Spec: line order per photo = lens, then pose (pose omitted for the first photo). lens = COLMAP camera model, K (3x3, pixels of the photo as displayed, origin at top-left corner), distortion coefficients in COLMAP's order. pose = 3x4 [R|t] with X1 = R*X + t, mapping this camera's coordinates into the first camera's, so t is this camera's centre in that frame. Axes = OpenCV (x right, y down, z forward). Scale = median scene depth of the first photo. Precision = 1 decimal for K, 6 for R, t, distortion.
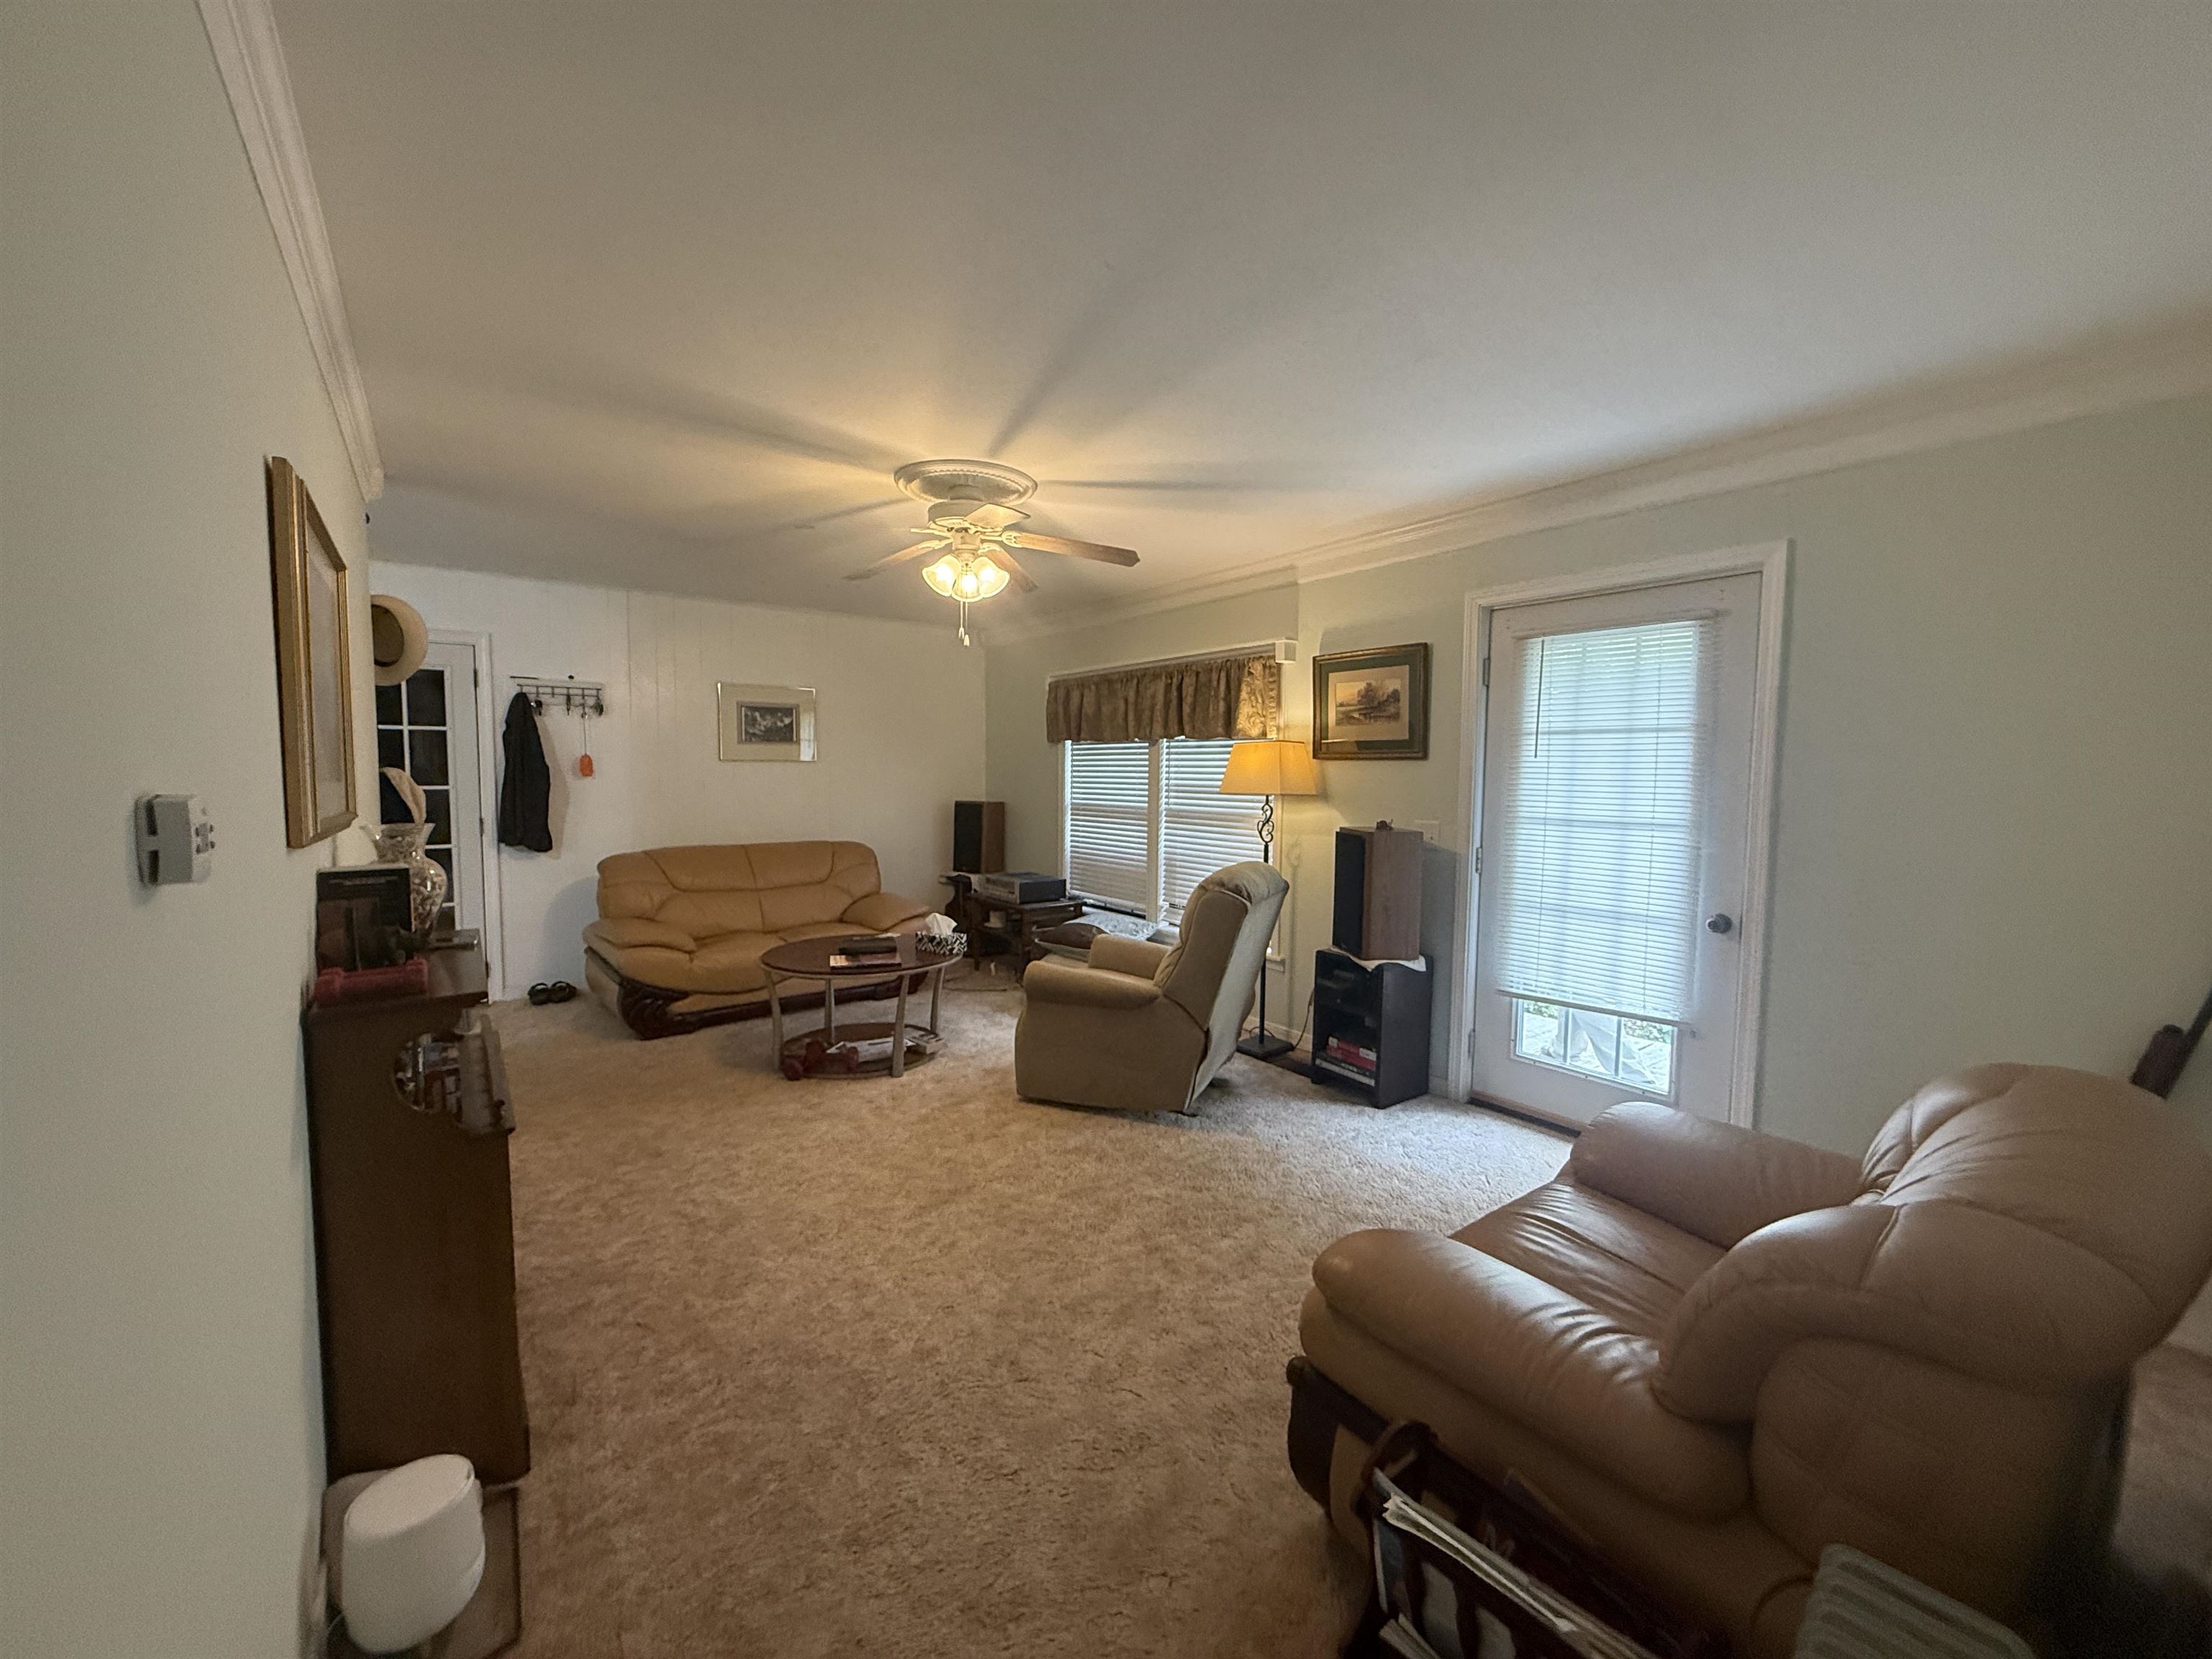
lens RADIAL K [[881.4, 0, 1109.7], [0, 881.4, 838.1], [0, 0, 1]] dist [-0.000871, 0.000889]
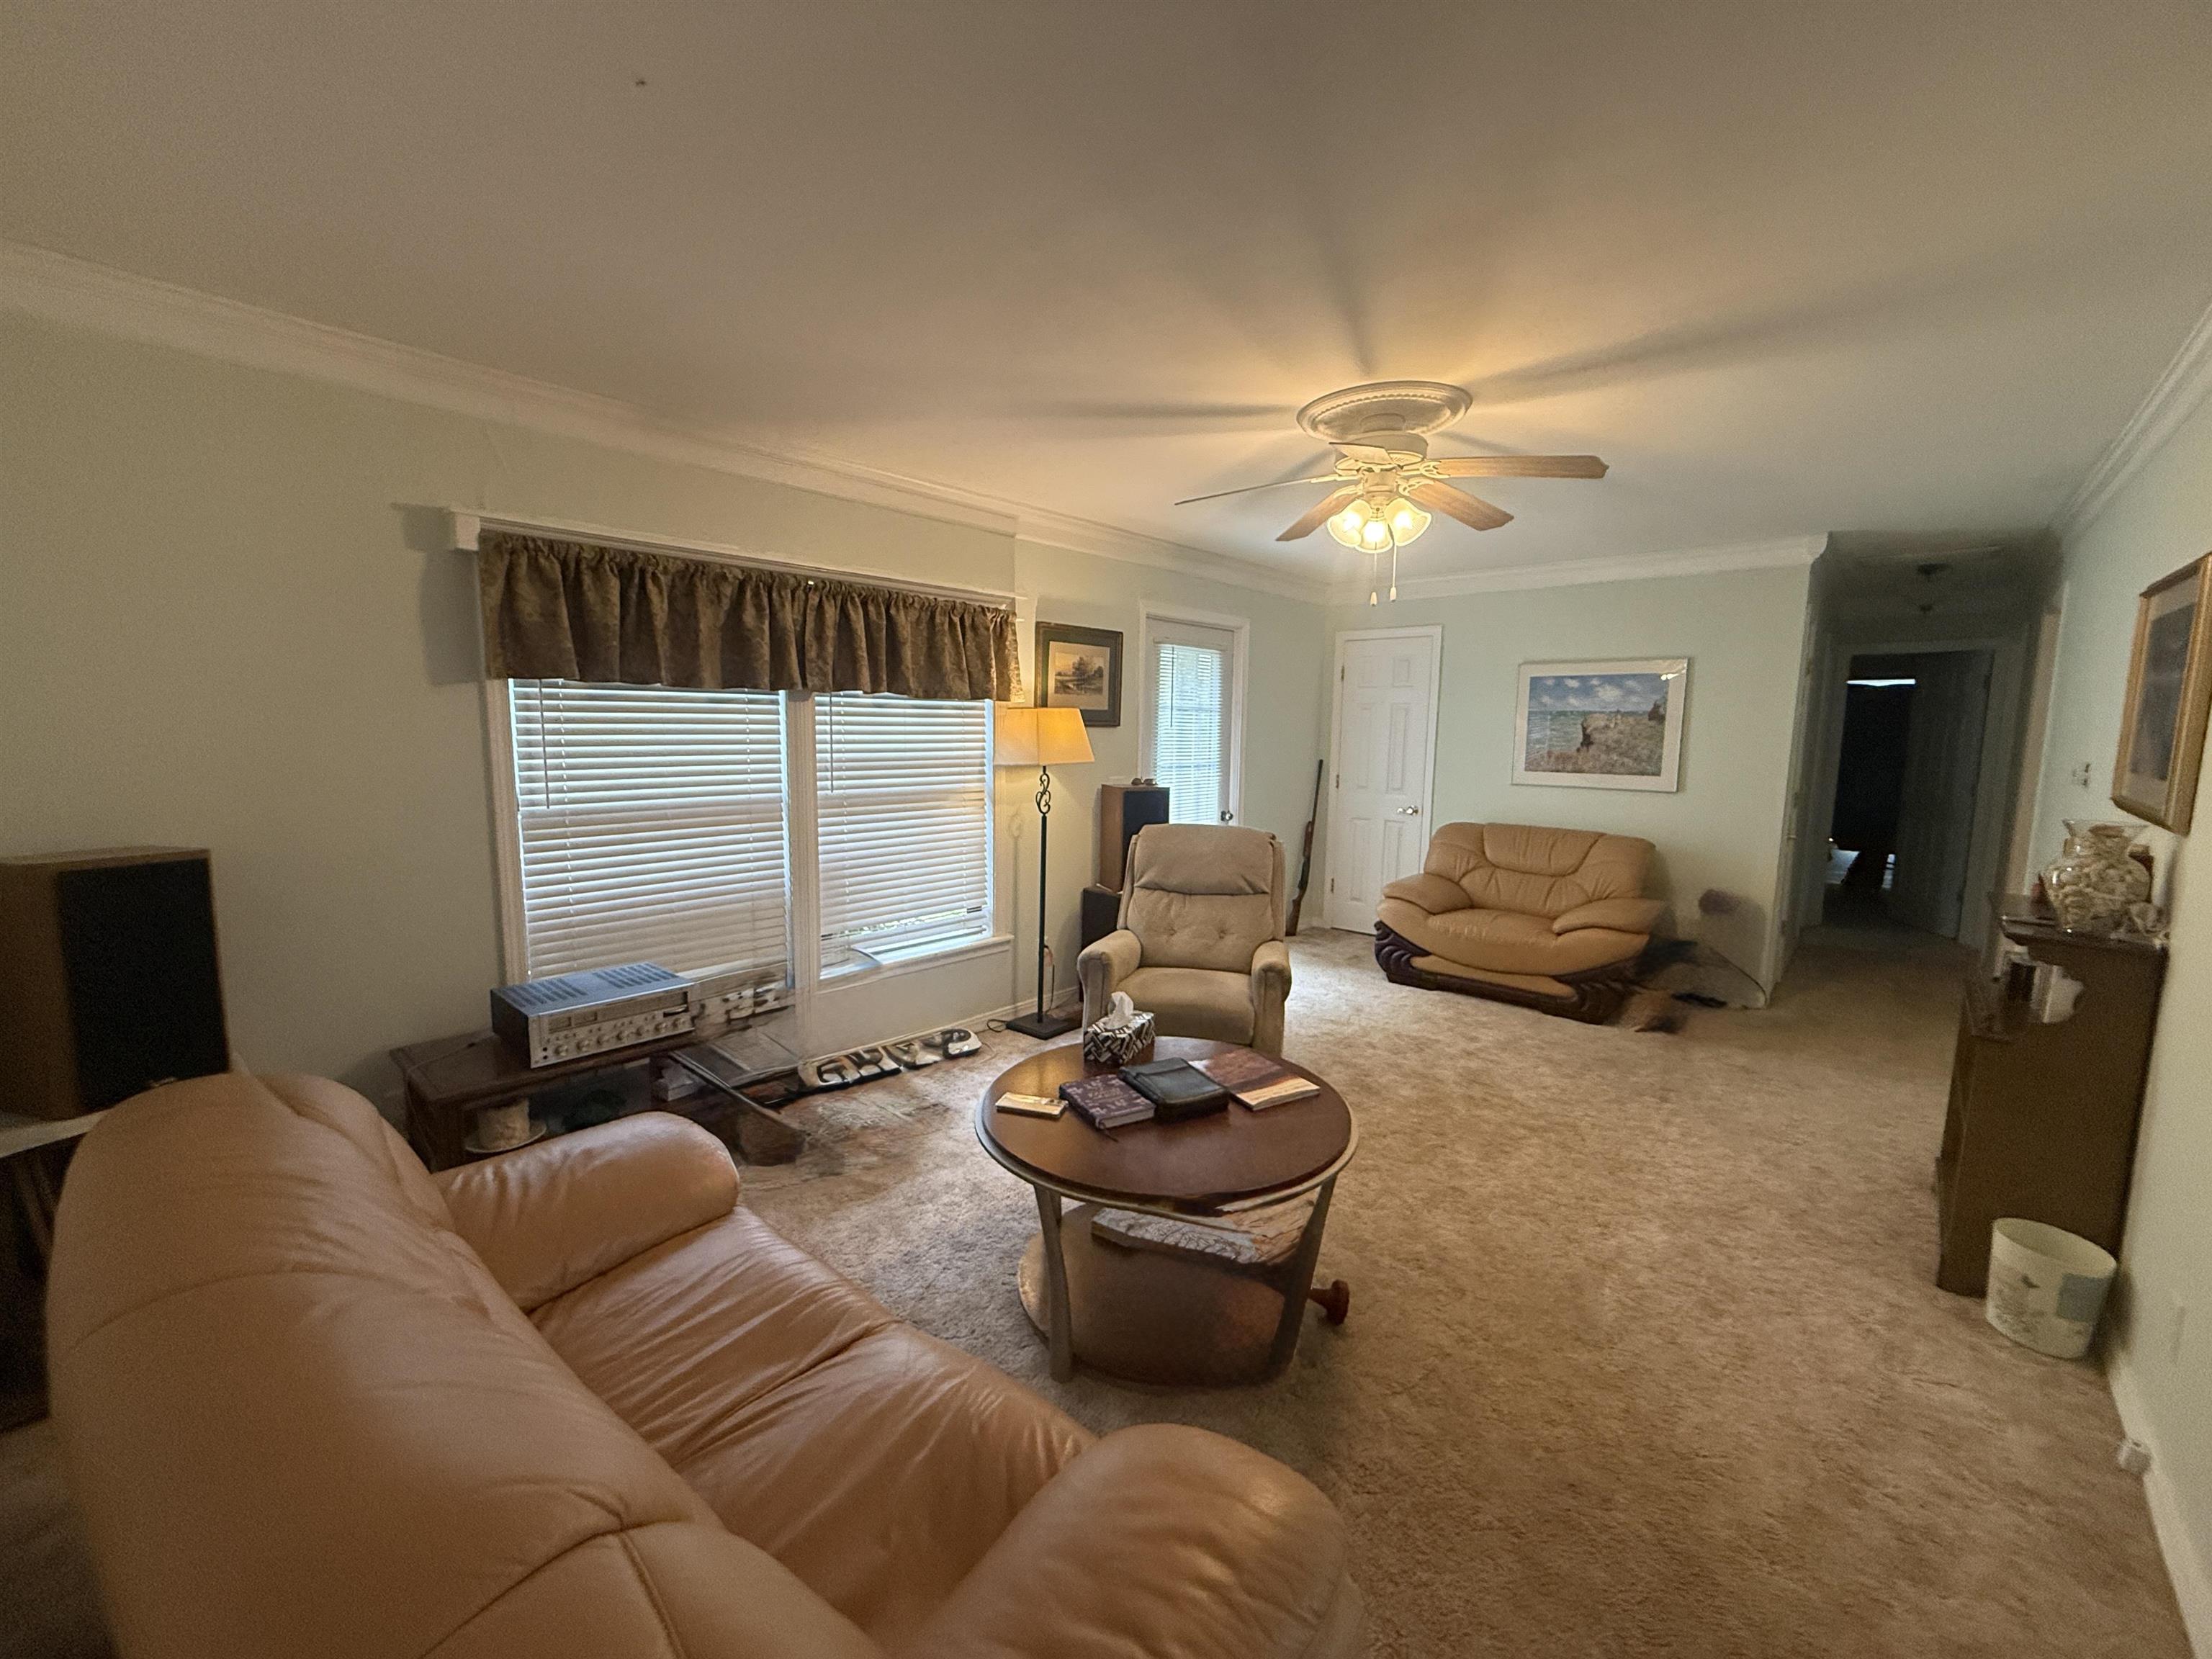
lens RADIAL K [[881.4, 0, 1113.4], [0, 881.4, 825.6], [0, 0, 1]] dist [-0.000871, 0.000889]
pose [[-0.196471, -0.127014, 0.972248, -0.791973], [0.057166, 0.988404, 0.140676, -0.117039], [-0.978842, 0.083219, -0.186932, 1.151295]]
